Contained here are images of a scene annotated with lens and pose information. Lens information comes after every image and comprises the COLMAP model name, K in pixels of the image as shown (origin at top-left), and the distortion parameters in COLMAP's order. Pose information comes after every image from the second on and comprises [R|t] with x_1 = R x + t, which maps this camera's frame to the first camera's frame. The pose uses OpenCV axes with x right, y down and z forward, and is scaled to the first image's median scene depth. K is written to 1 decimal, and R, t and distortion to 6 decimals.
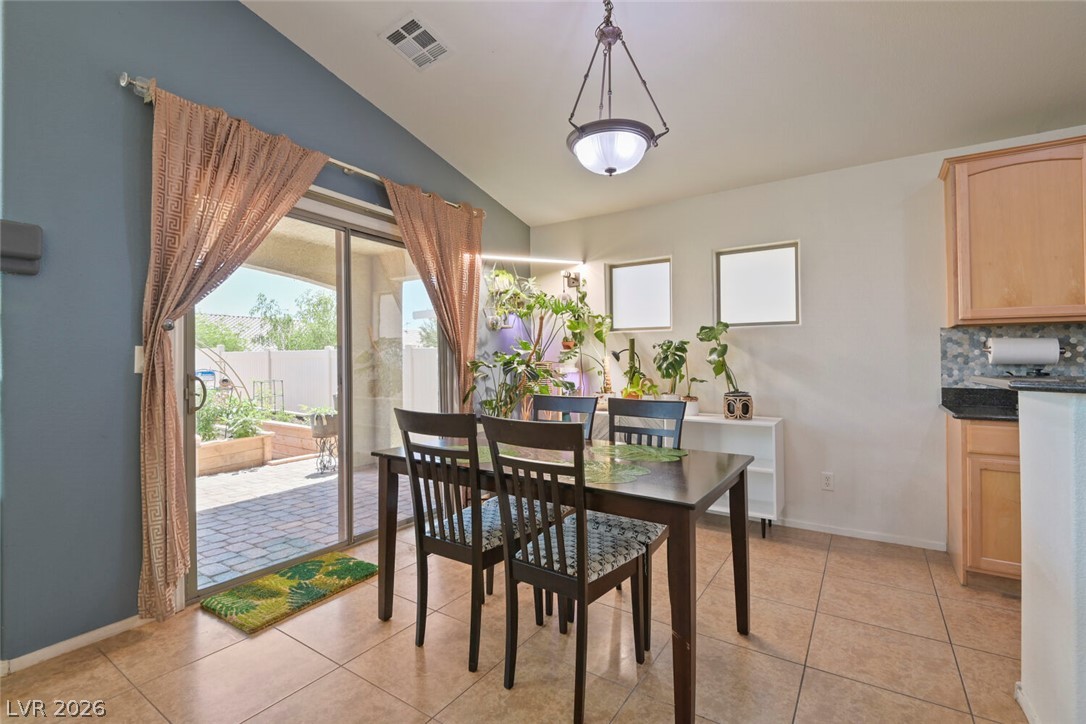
lens RADIAL K [[483.3, 0, 568.3], [0, 483.3, 366.0], [0, 0, 1]] dist [0.007878, -0.011027]
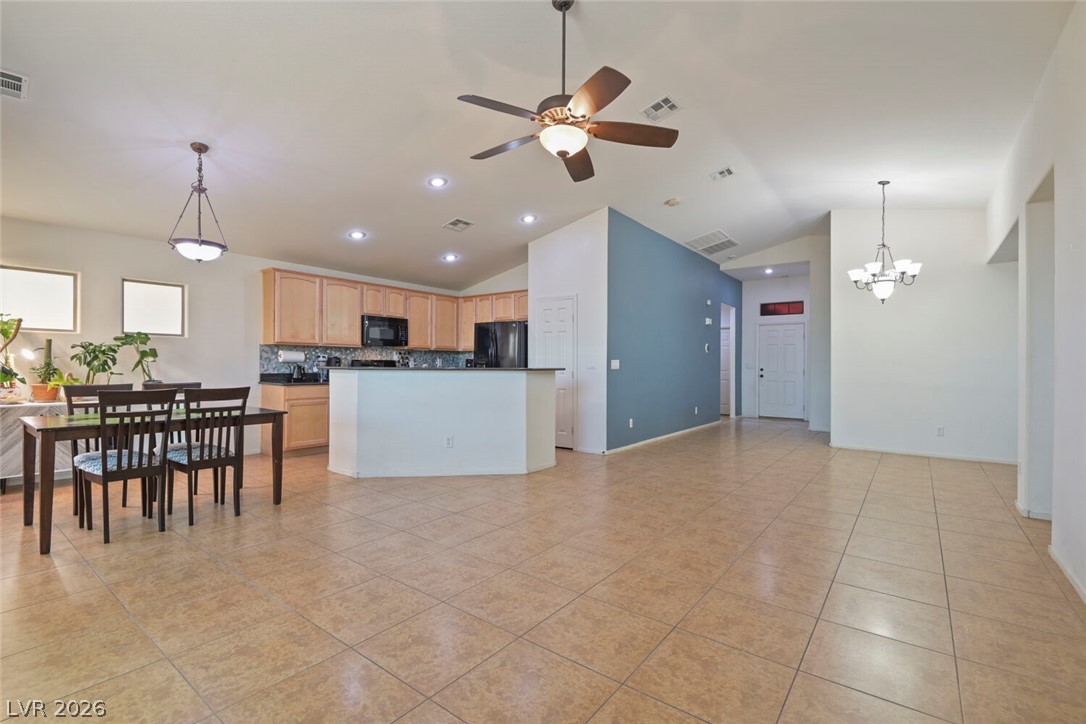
lens RADIAL K [[483.3, 0, 517.7], [0, 483.3, 363.9], [0, 0, 1]] dist [0.007878, -0.011027]
pose [[0.110864, 0.001128, 0.993835, -1.031010], [-0.003464, 0.999994, -0.000748, 0.000670], [-0.993830, -0.003360, 0.110868, -0.277049]]
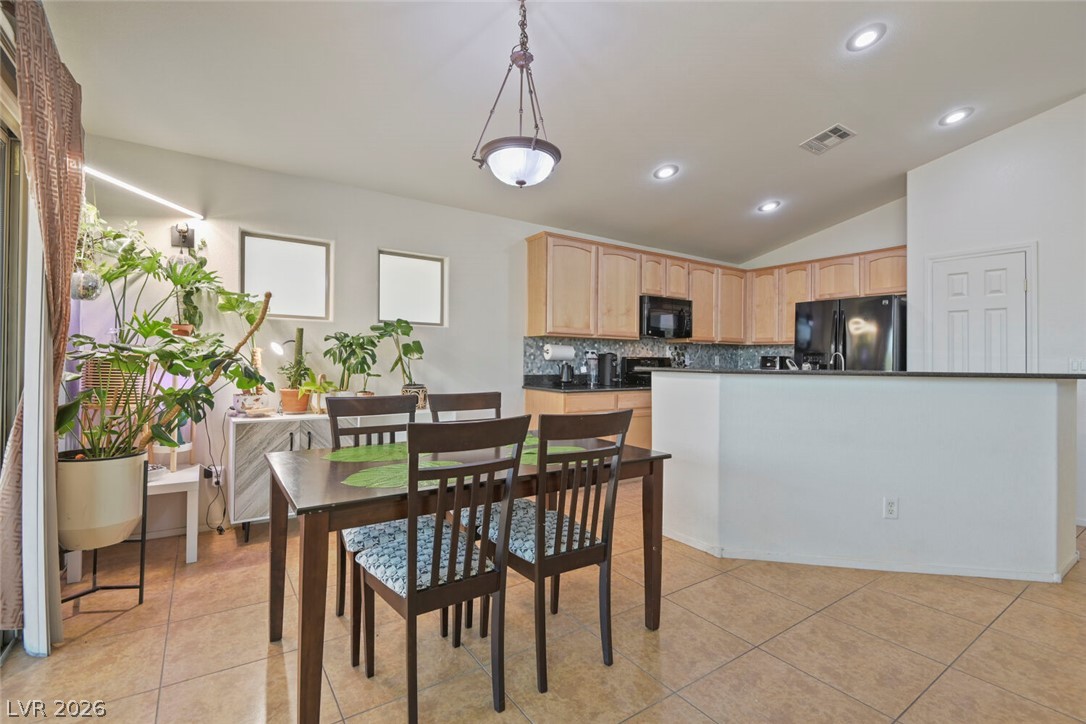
lens RADIAL K [[483.3, 0, 525.7], [0, 483.3, 353.7], [0, 0, 1]] dist [0.007878, -0.011027]
pose [[0.410240, 0.015794, 0.911841, -0.560866], [-0.006857, 0.999875, -0.014233, -0.001894], [-0.911952, -0.000414, 0.410297, 0.333759]]
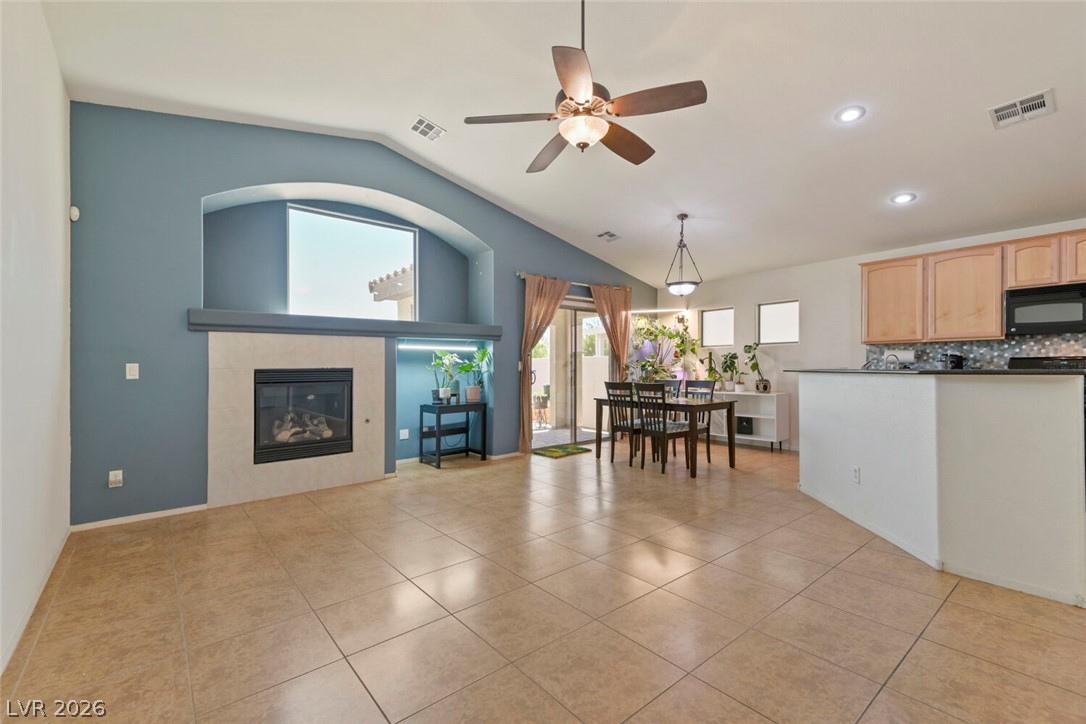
lens RADIAL K [[483.3, 0, 566.4], [0, 483.3, 382.3], [0, 0, 1]] dist [0.007878, -0.011027]
pose [[0.957248, -0.000845, -0.289267, 0.160730], [0.008404, 0.999655, 0.024891, 0.011521], [0.289147, -0.026258, 0.956925, -1.118440]]
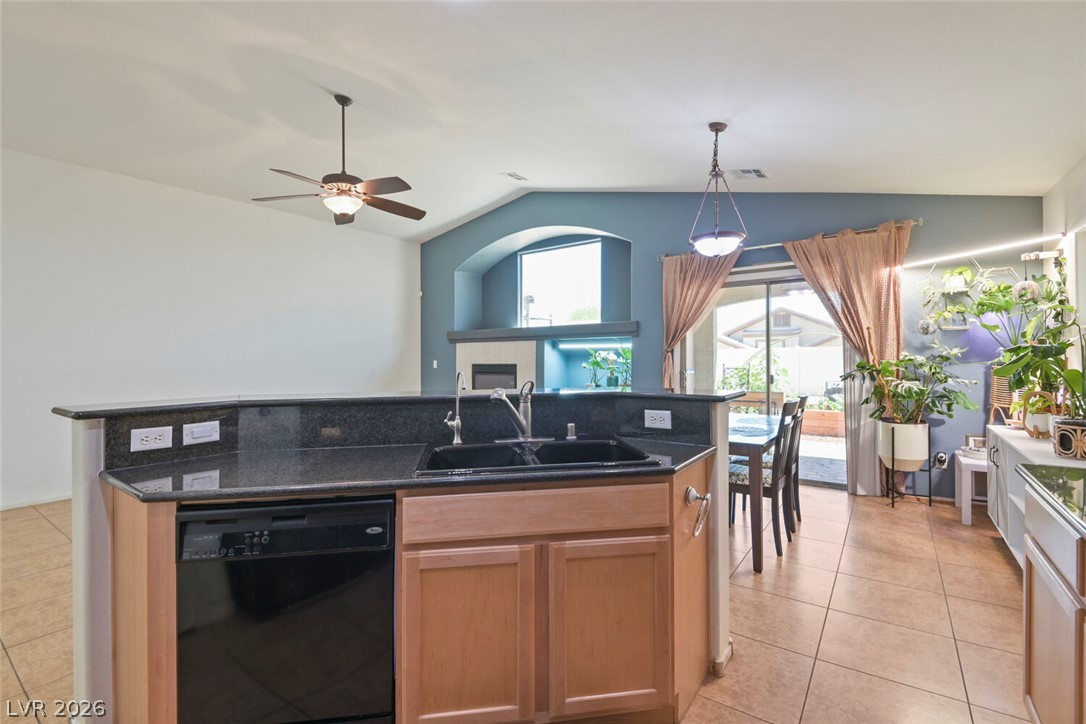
lens RADIAL K [[483.3, 0, 519.3], [0, 483.3, 358.9], [0, 0, 1]] dist [0.007878, -0.011027]
pose [[-0.115110, 0.004860, -0.993341, 1.116009], [-0.000232, 0.999988, 0.004920, -0.031020], [0.993353, 0.000797, -0.115108, 0.321912]]
